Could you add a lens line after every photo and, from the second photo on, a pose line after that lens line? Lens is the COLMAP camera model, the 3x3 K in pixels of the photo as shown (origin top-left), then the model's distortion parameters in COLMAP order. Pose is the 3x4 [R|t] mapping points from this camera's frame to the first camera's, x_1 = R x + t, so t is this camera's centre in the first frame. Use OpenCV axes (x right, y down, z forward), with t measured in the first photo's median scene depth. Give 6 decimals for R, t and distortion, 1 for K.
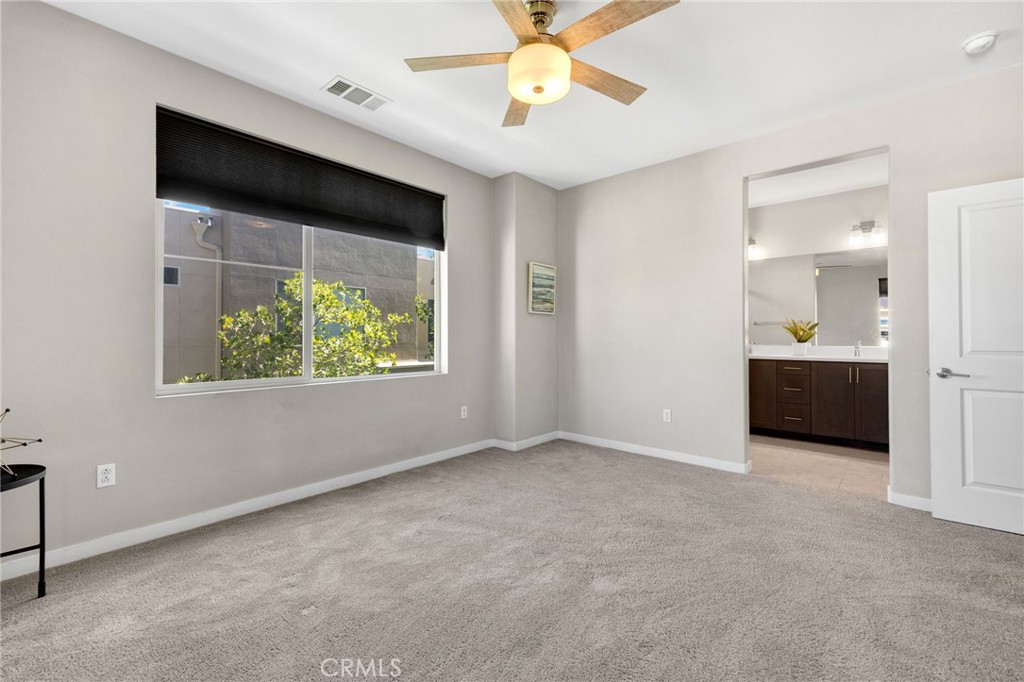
lens RADIAL K [[440.8, 0, 508.3], [0, 440.8, 340.1], [0, 0, 1]] dist [-0.010757, 0.001252]
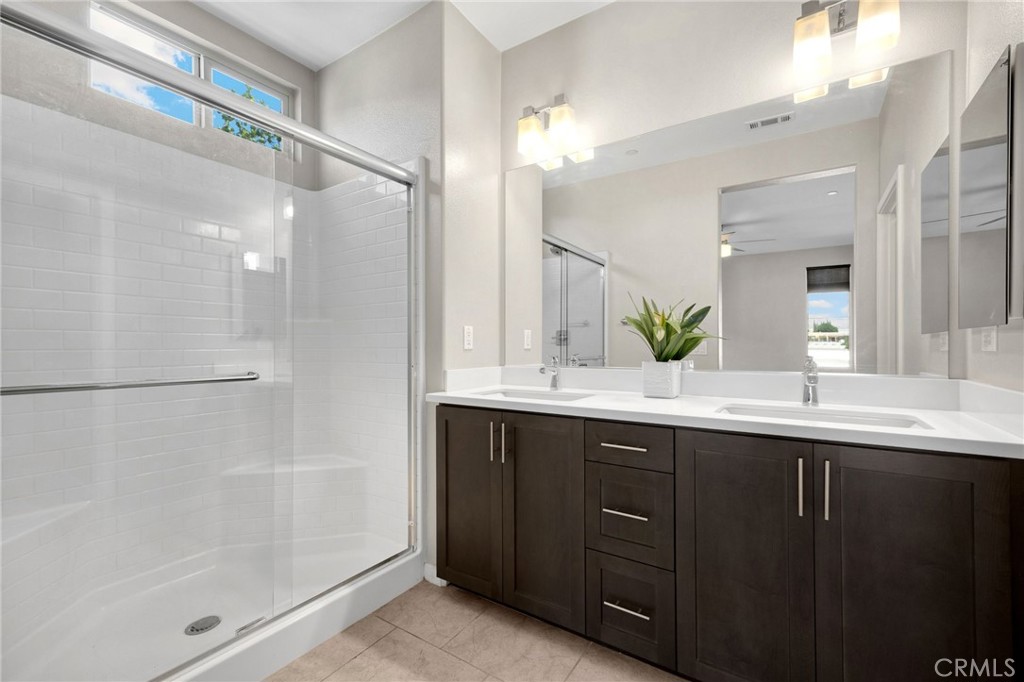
lens RADIAL K [[440.8, 0, 515.5], [0, 440.8, 344.6], [0, 0, 1]] dist [-0.010757, 0.001252]
pose [[0.990452, 0.003793, 0.137808, 0.497218], [-0.004042, 0.999991, 0.001530, -0.007720], [-0.137801, -0.002073, 0.990458, 0.662124]]
